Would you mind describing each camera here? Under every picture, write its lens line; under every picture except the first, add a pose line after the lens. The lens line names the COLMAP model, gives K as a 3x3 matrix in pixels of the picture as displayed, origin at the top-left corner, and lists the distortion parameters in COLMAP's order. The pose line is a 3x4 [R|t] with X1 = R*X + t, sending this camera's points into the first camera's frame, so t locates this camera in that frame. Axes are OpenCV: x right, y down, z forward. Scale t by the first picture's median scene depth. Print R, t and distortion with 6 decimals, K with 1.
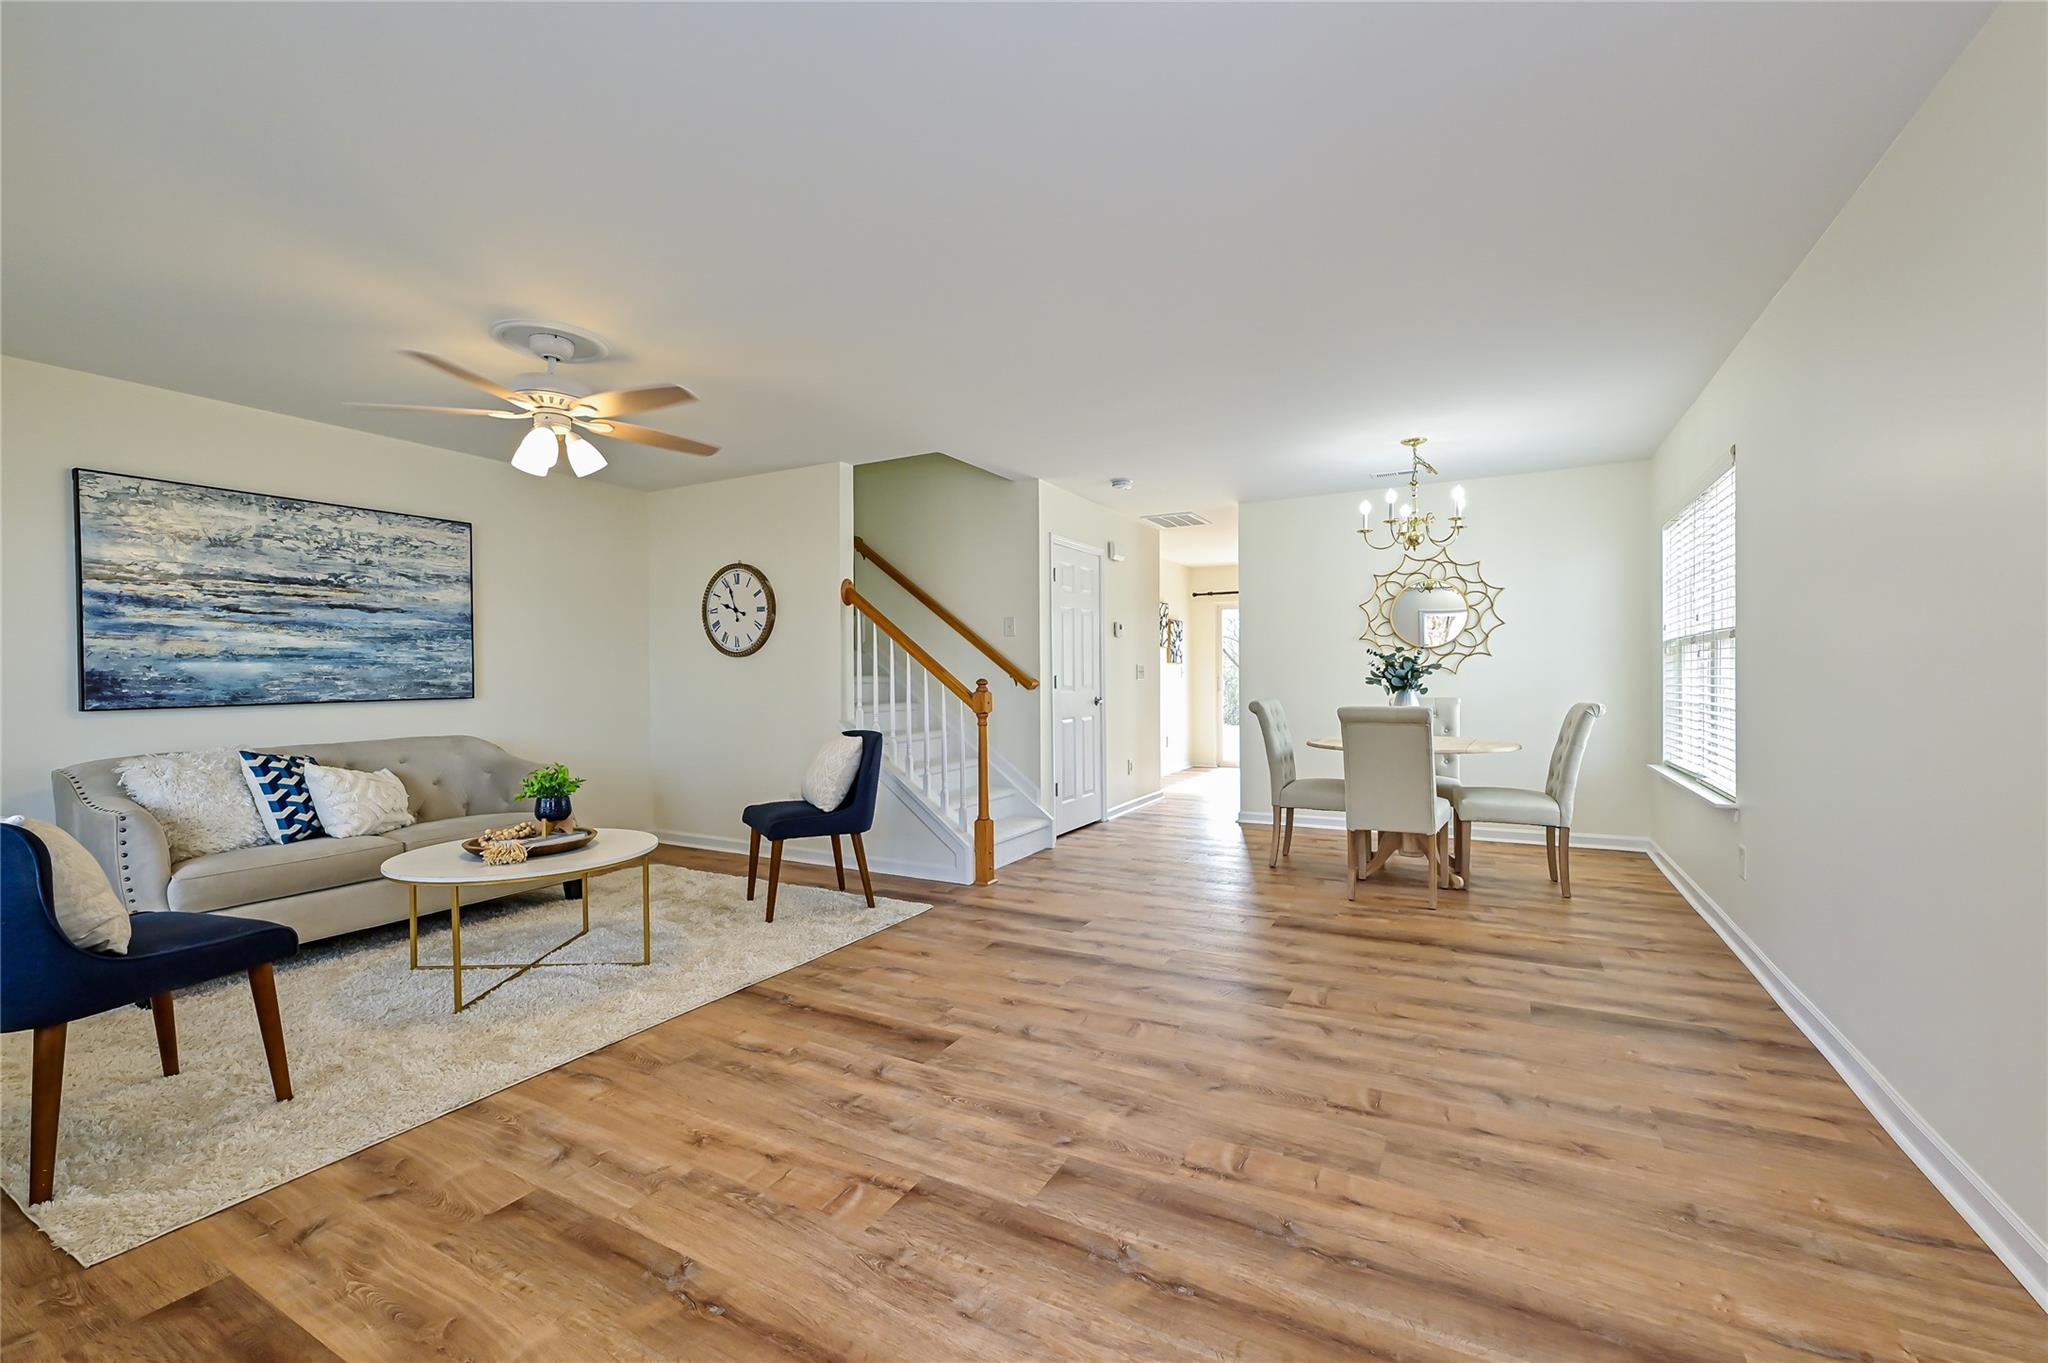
lens RADIAL K [[823.2, 0, 992.4], [0, 823.2, 654.0], [0, 0, 1]] dist [-0.000078, -0.000512]
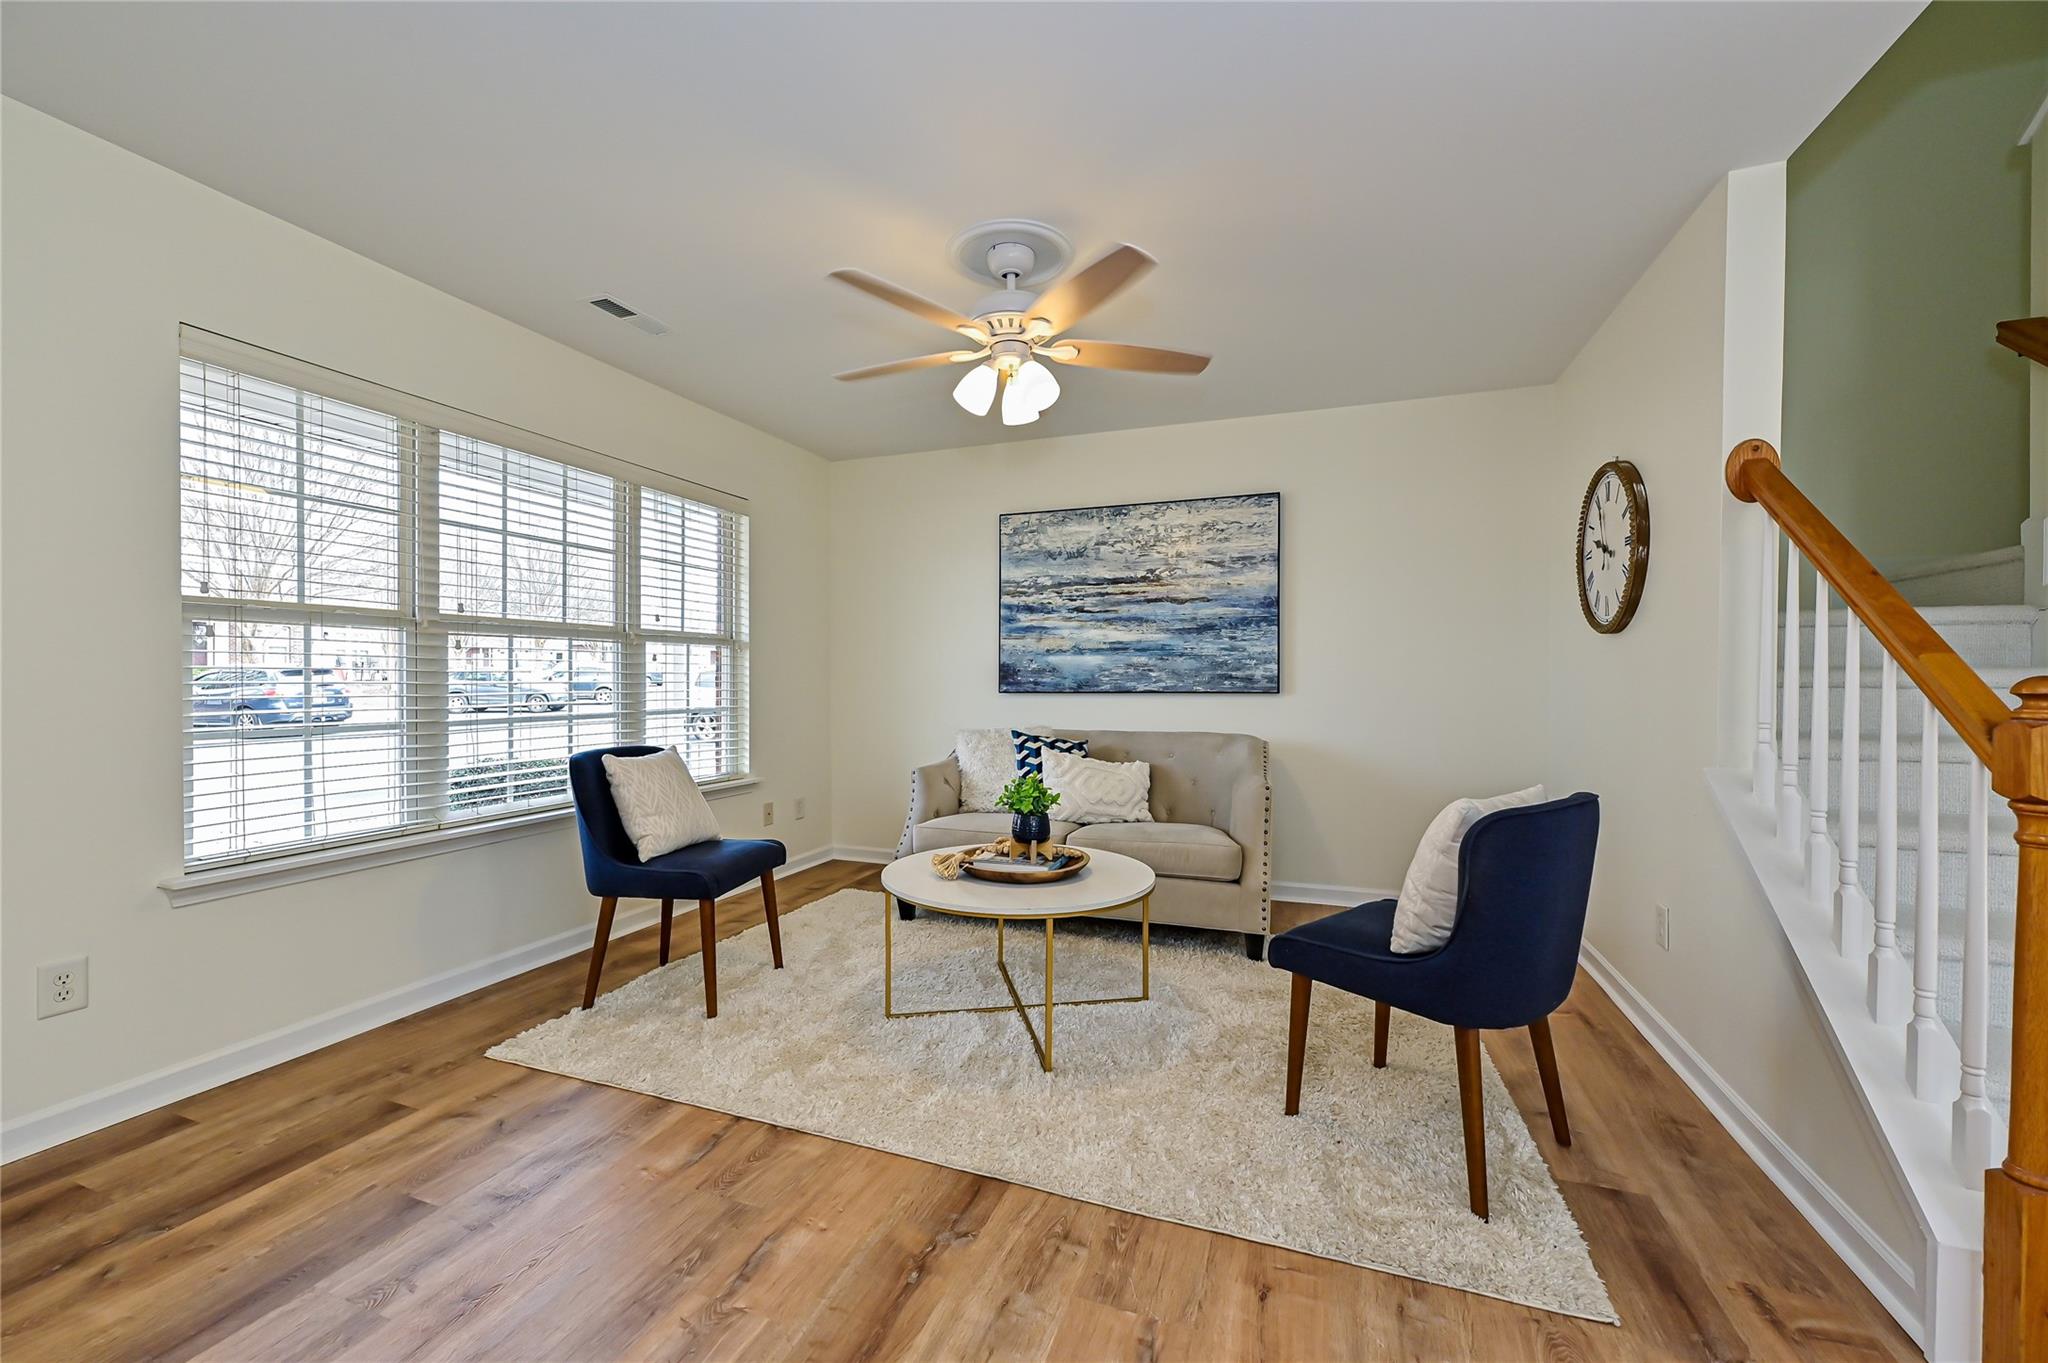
lens RADIAL K [[823.2, 0, 1014.6], [0, 823.2, 686.7], [0, 0, 1]] dist [-0.000078, -0.000512]
pose [[0.172347, 0.025812, -0.984698, 0.266749], [0.023831, 0.999255, 0.030365, 0.019680], [0.984748, -0.028700, 0.171604, 0.829420]]
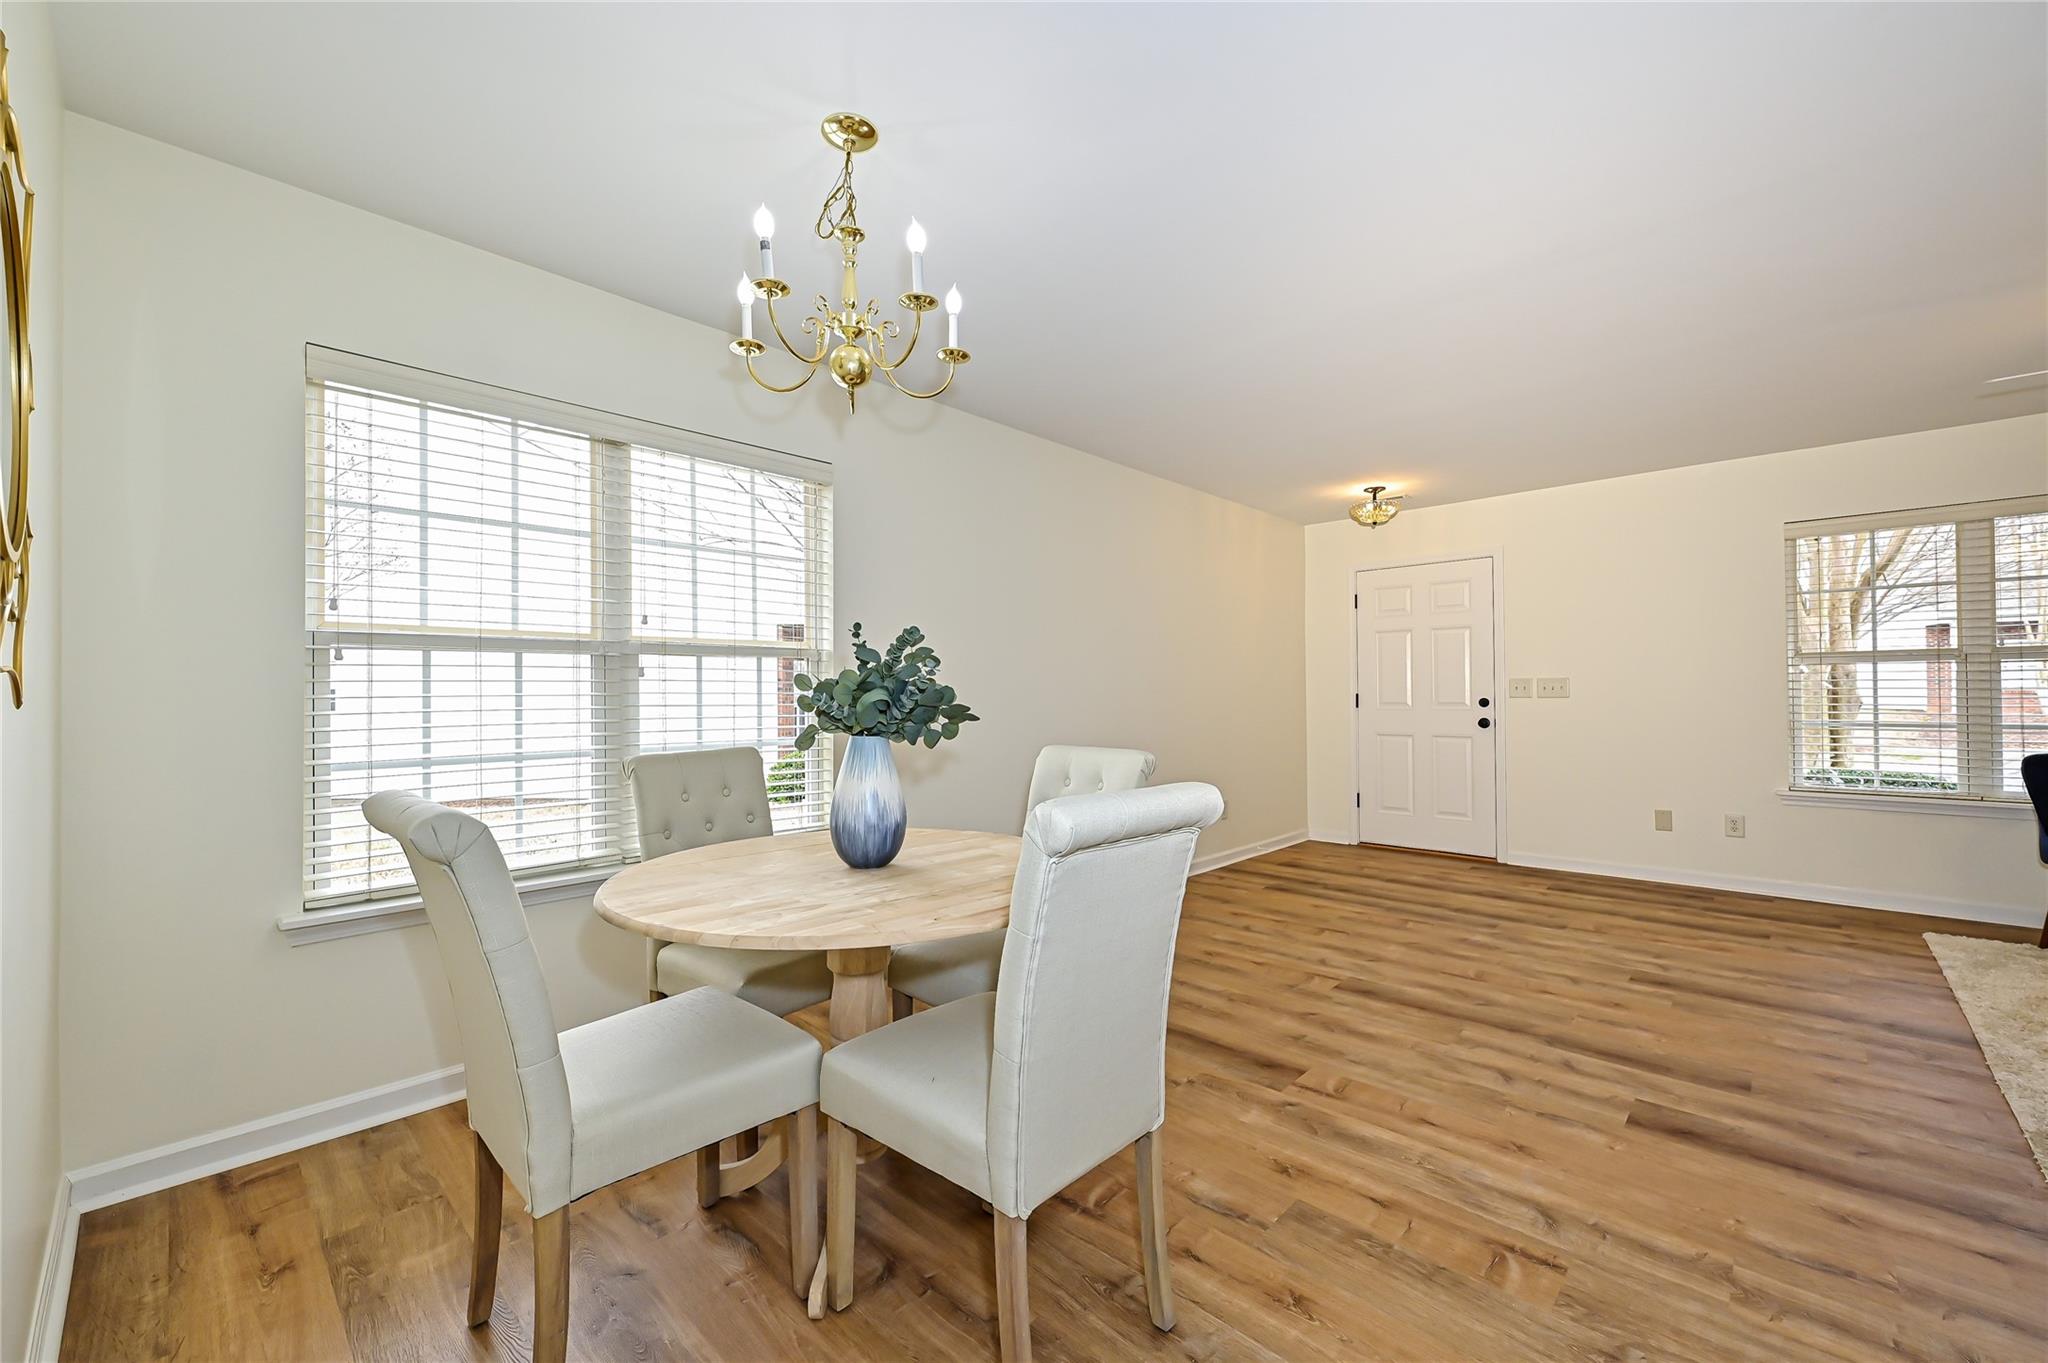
lens RADIAL K [[823.2, 0, 1022.7], [0, 823.2, 682.5], [0, 0, 1]] dist [-0.000078, -0.000512]
pose [[-0.977078, 0.021937, 0.211748, 0.454841], [0.013147, 0.998996, -0.042828, 0.037571], [-0.212474, -0.039063, -0.976386, 1.883278]]
